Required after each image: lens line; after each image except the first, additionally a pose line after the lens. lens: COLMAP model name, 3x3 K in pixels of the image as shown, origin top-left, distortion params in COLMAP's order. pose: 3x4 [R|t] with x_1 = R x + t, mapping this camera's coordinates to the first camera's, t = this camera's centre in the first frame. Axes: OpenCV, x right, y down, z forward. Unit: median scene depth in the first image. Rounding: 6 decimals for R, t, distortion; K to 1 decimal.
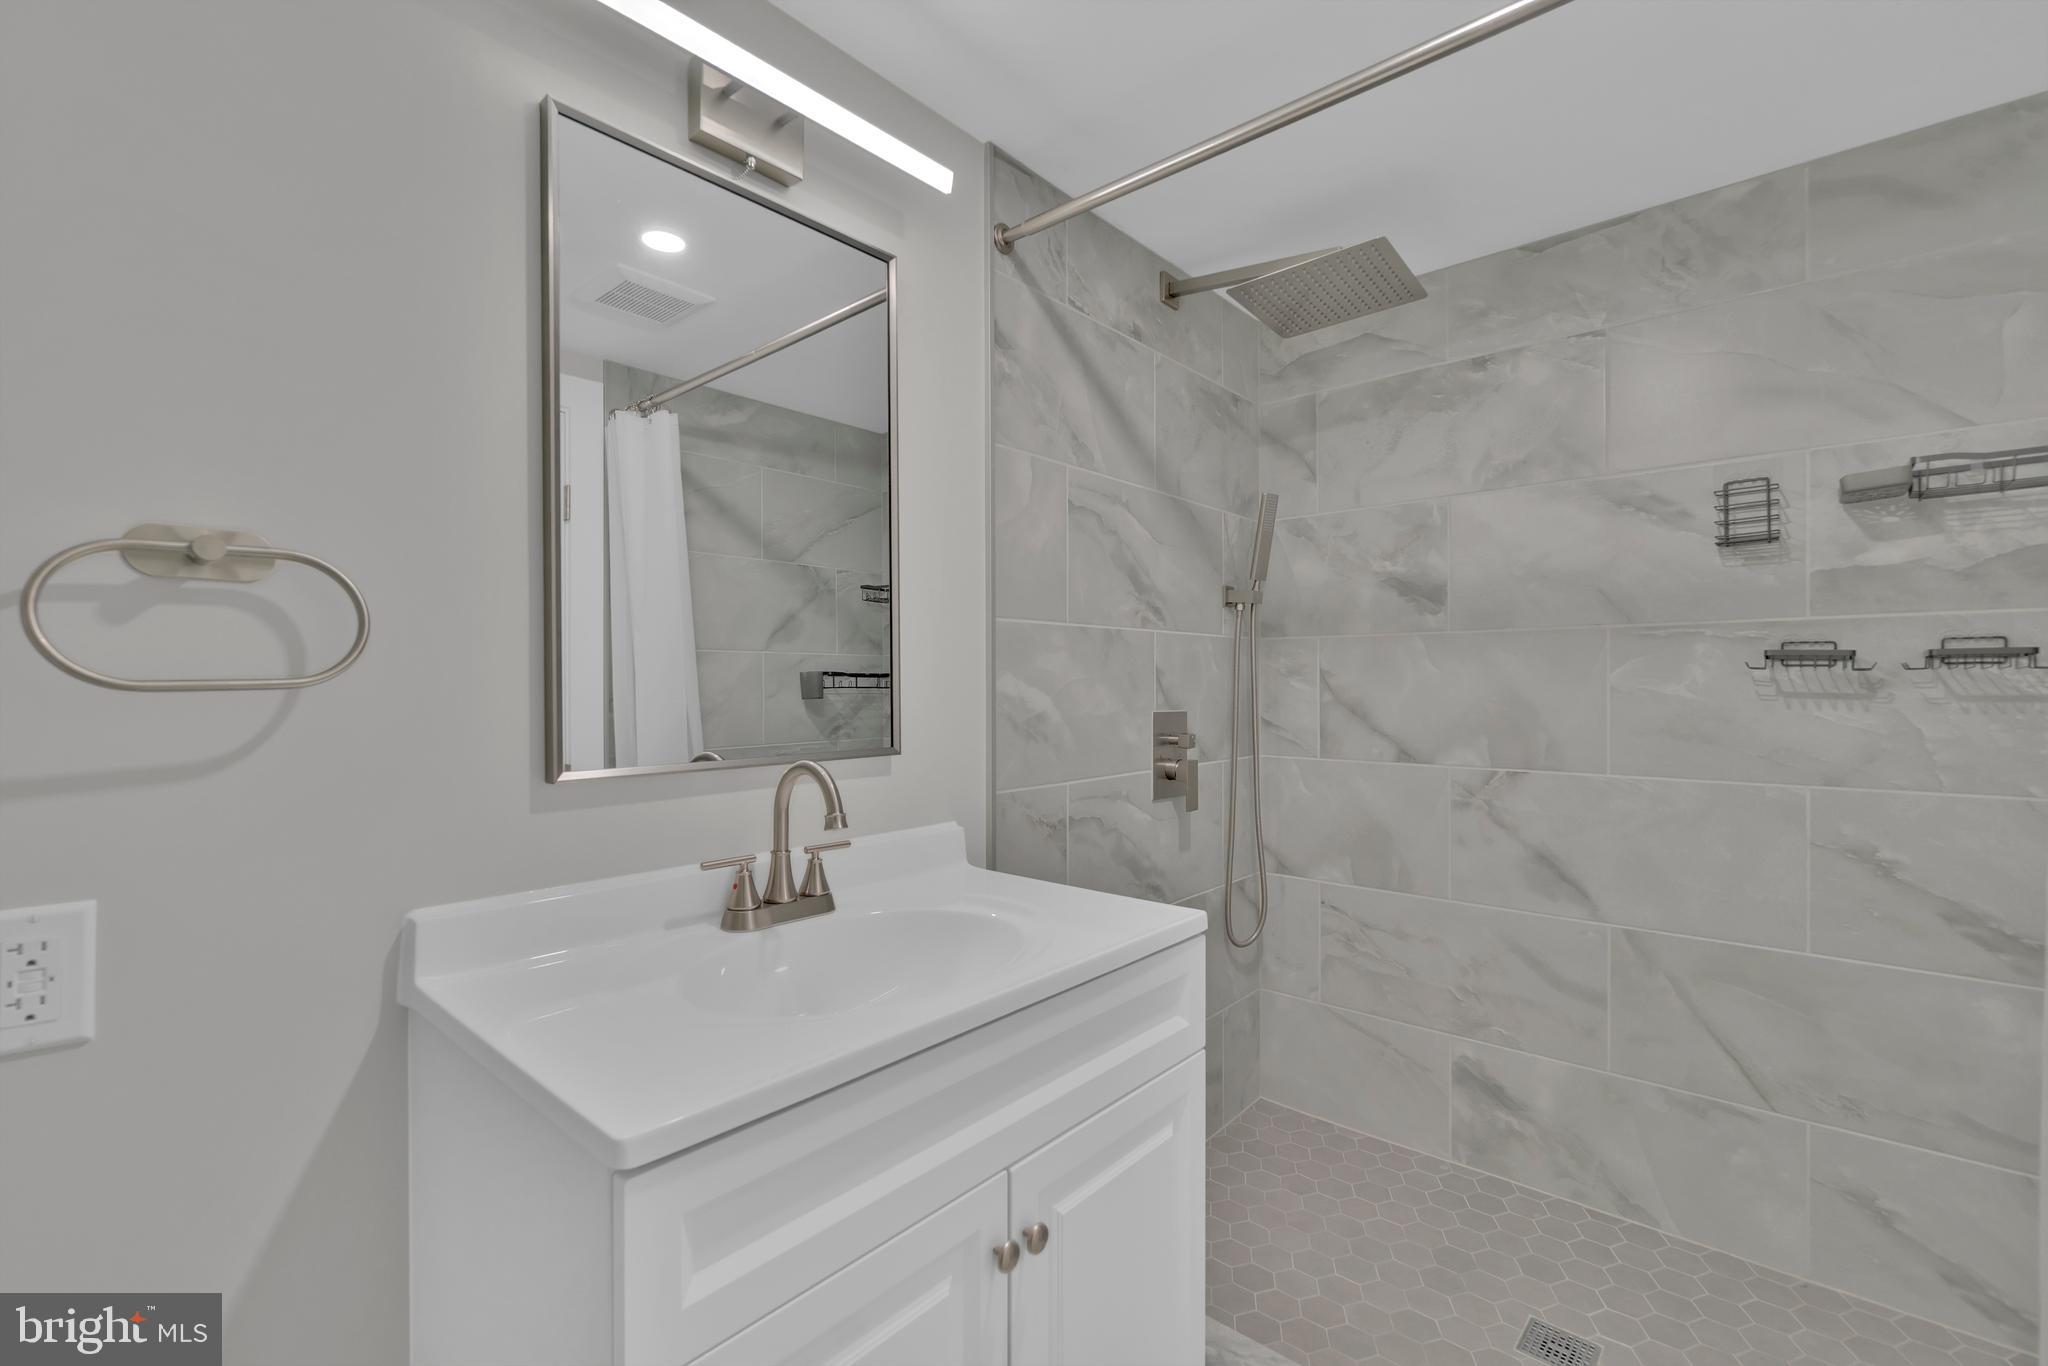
lens RADIAL K [[882.5, 0, 1025.5], [0, 882.5, 682.7], [0, 0, 1]] dist [-0.005077, 0.001060]
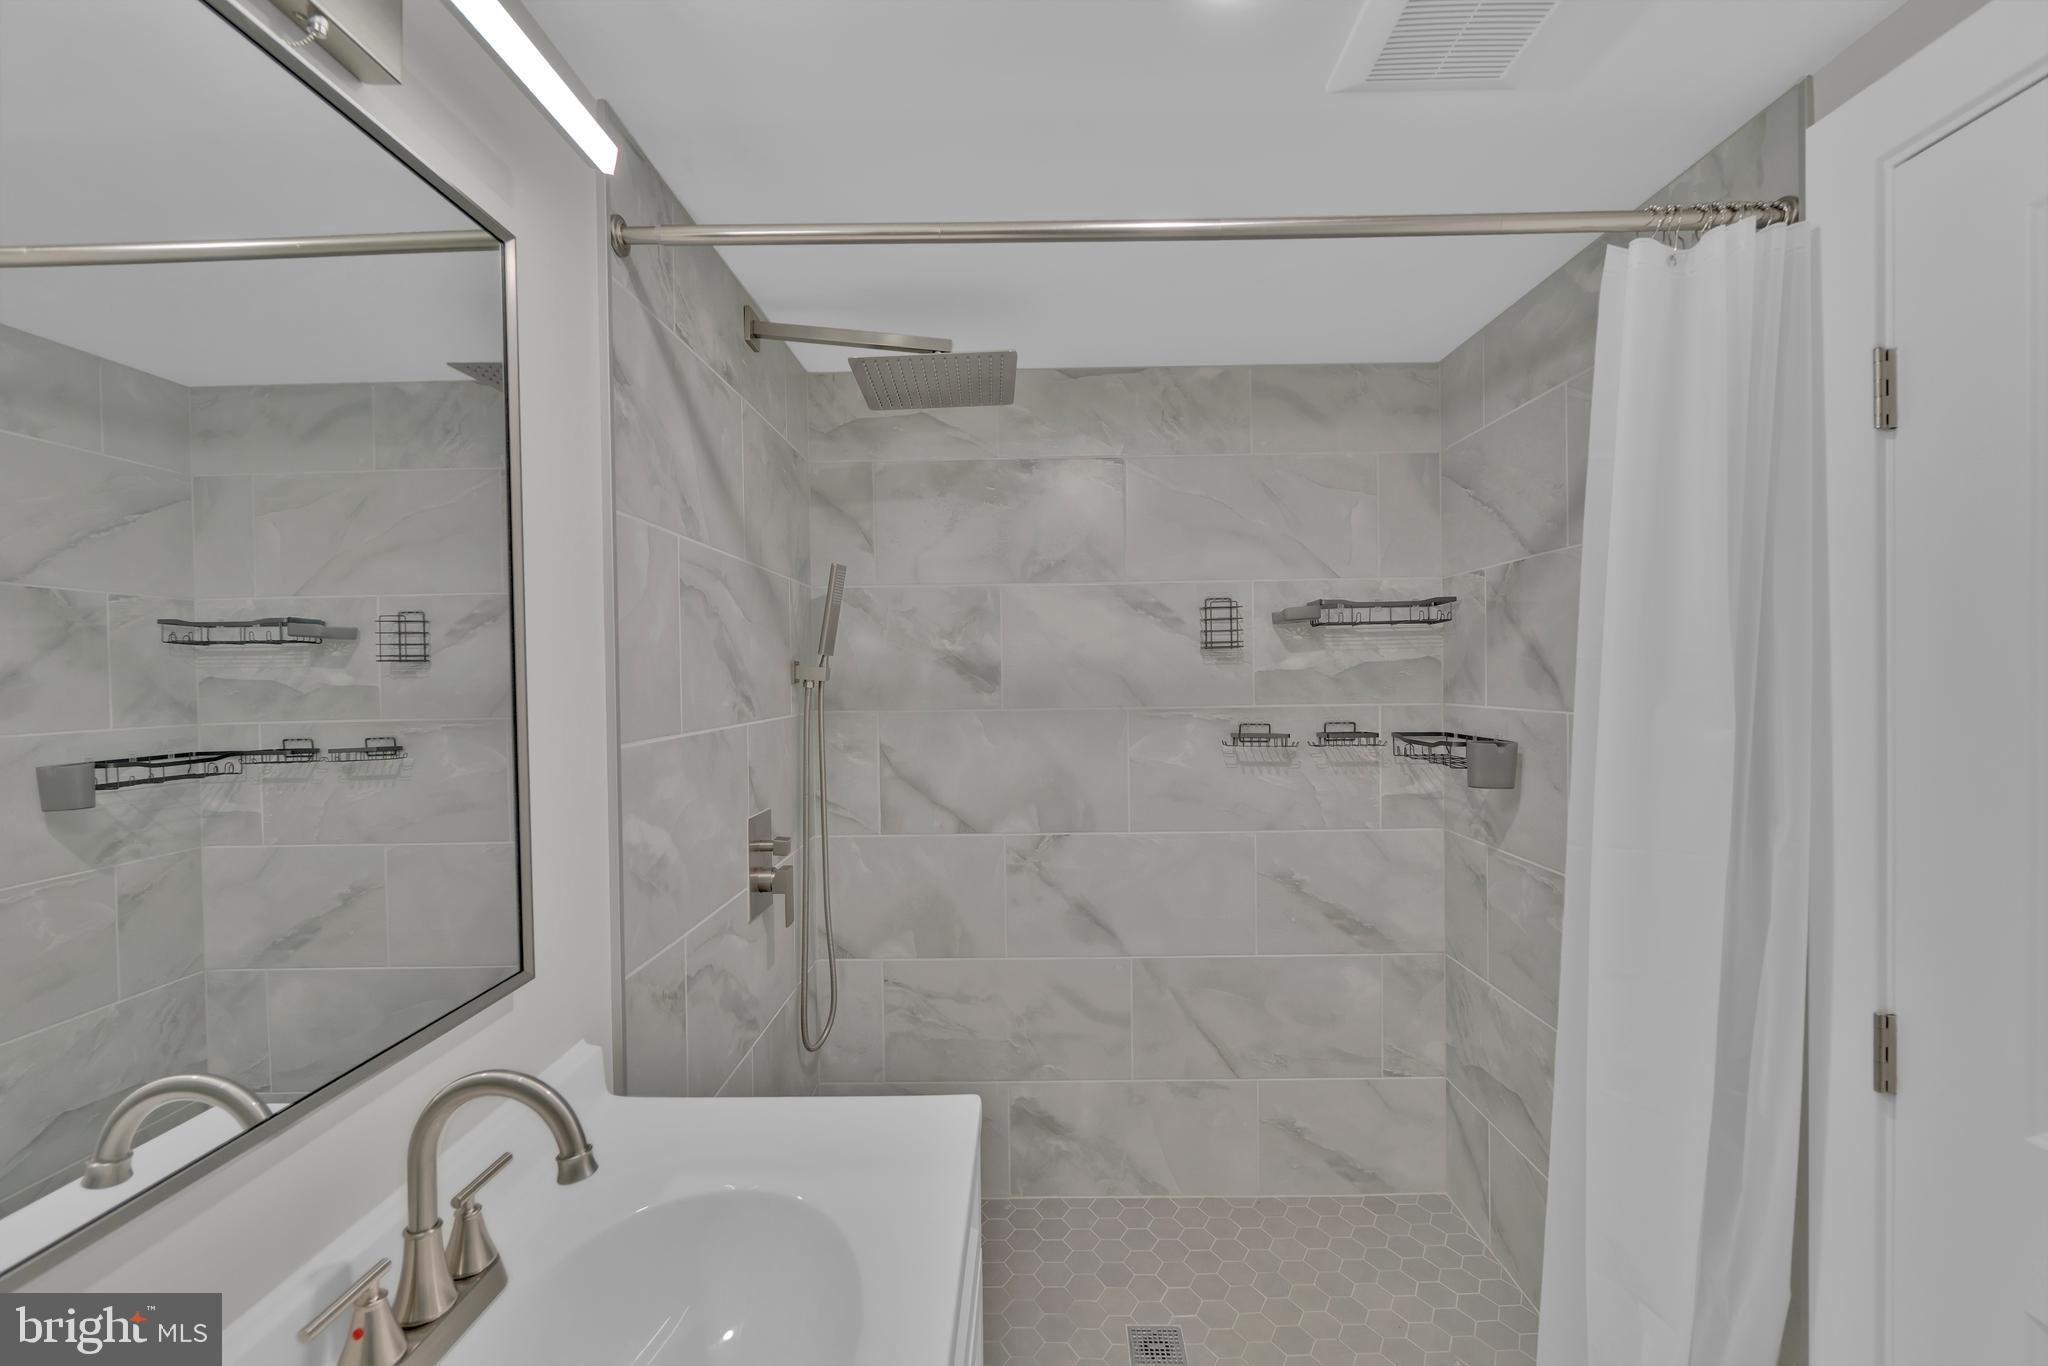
lens RADIAL K [[882.5, 0, 1025.5], [0, 882.5, 682.7], [0, 0, 1]] dist [-0.005077, 0.001060]
pose [[0.758466, -0.014796, 0.651544, -0.235296], [0.011627, 0.999890, 0.009171, -0.117758], [-0.651608, 0.000620, 0.758555, 0.193141]]
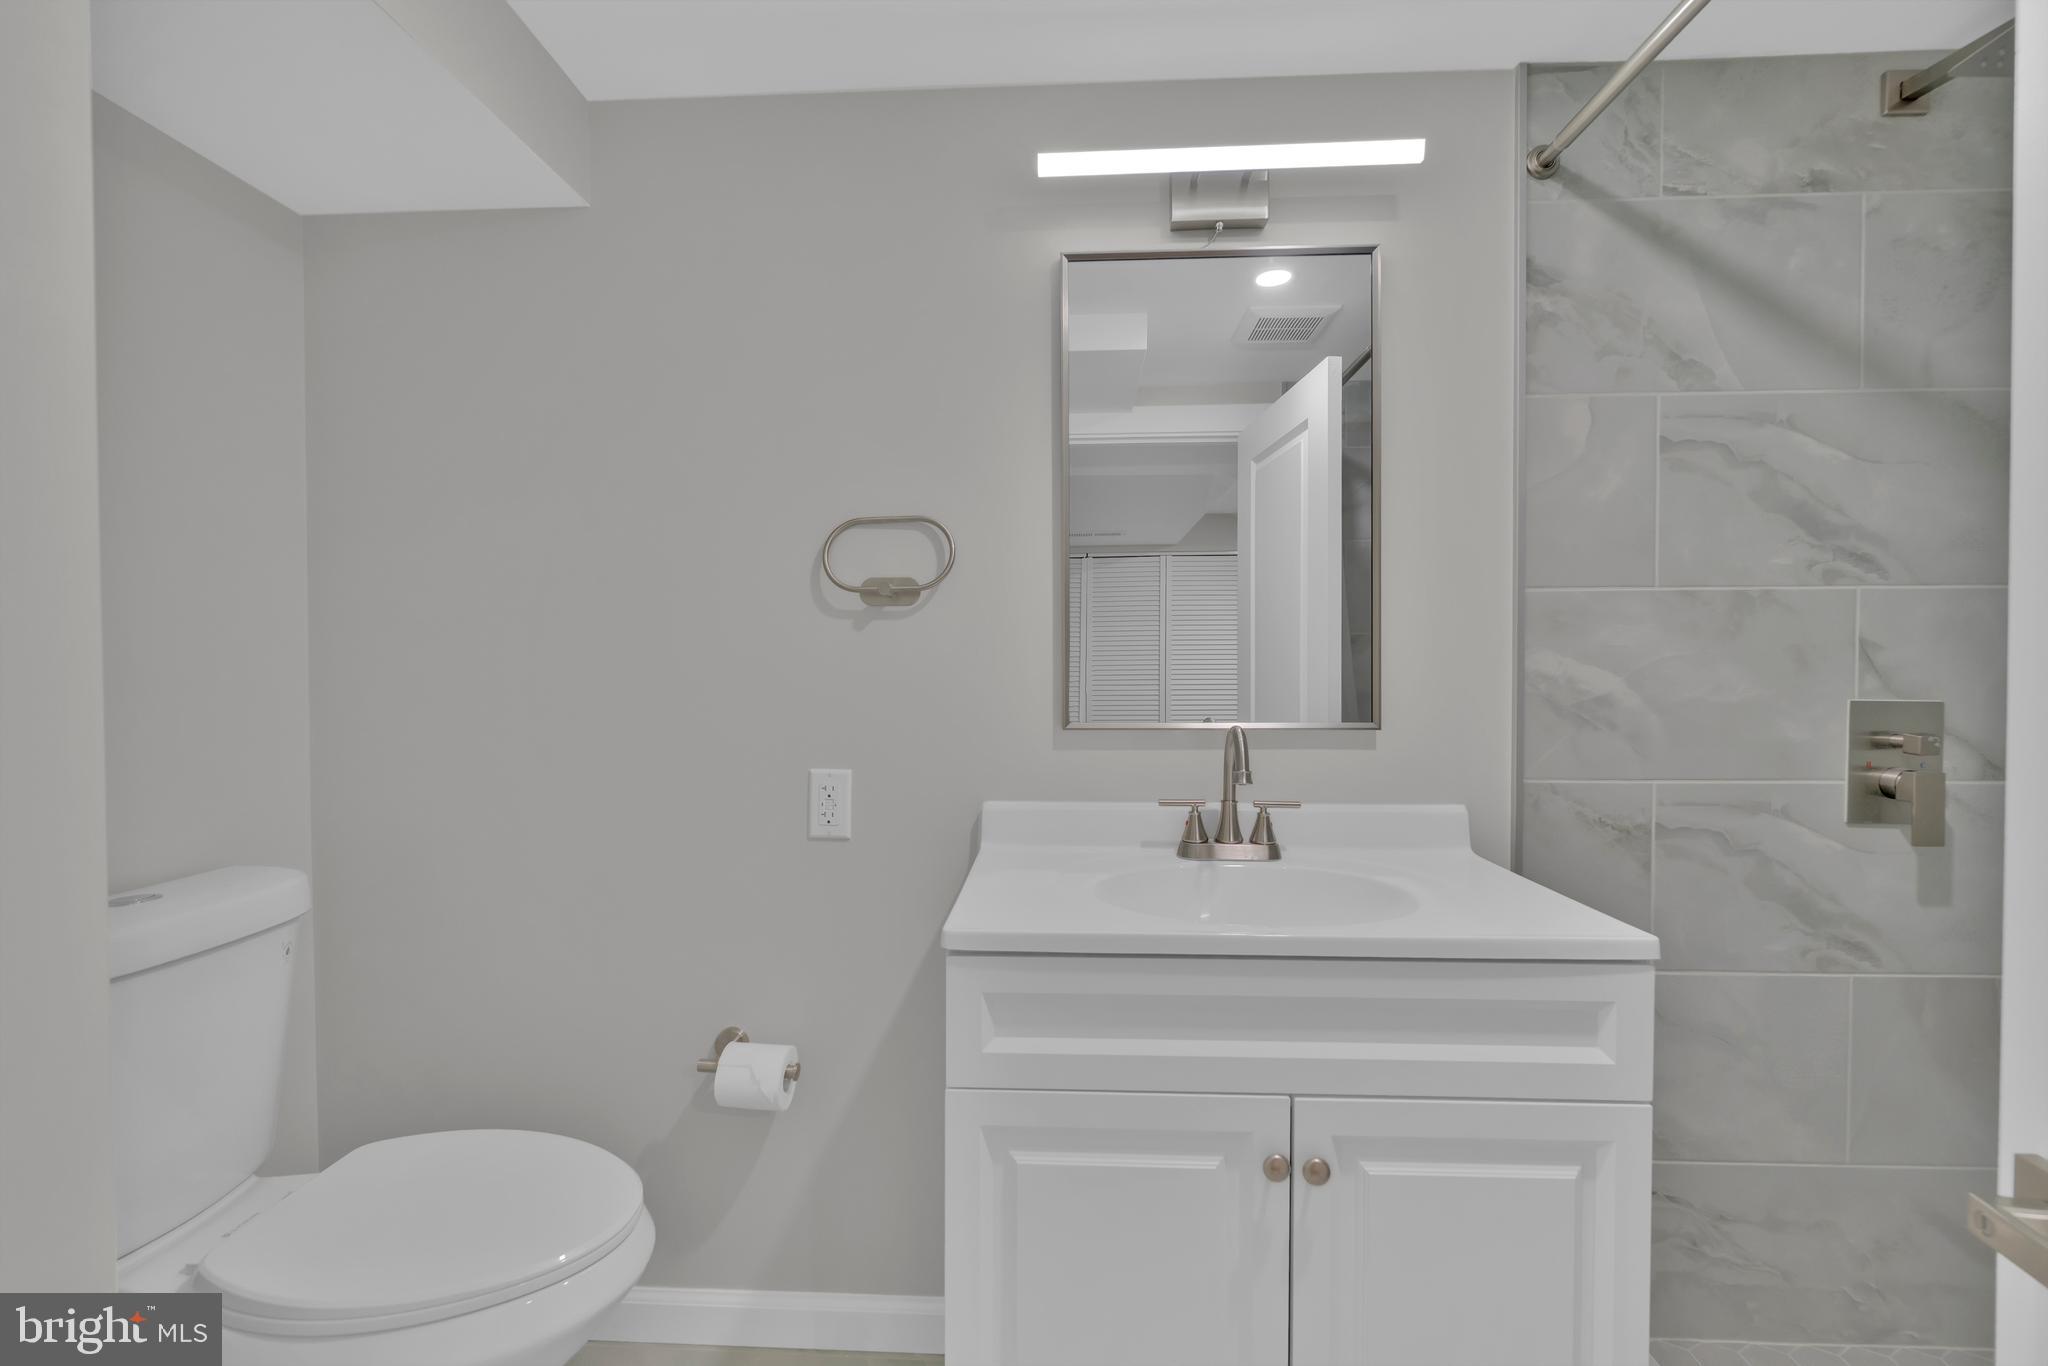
lens RADIAL K [[882.5, 0, 1025.5], [0, 882.5, 682.7], [0, 0, 1]] dist [-0.005077, 0.001060]
pose [[0.621070, 0.010502, -0.783685, 0.325644], [-0.000119, 0.999911, 0.013305, 0.010266], [0.783755, -0.008170, 0.621016, 0.030642]]
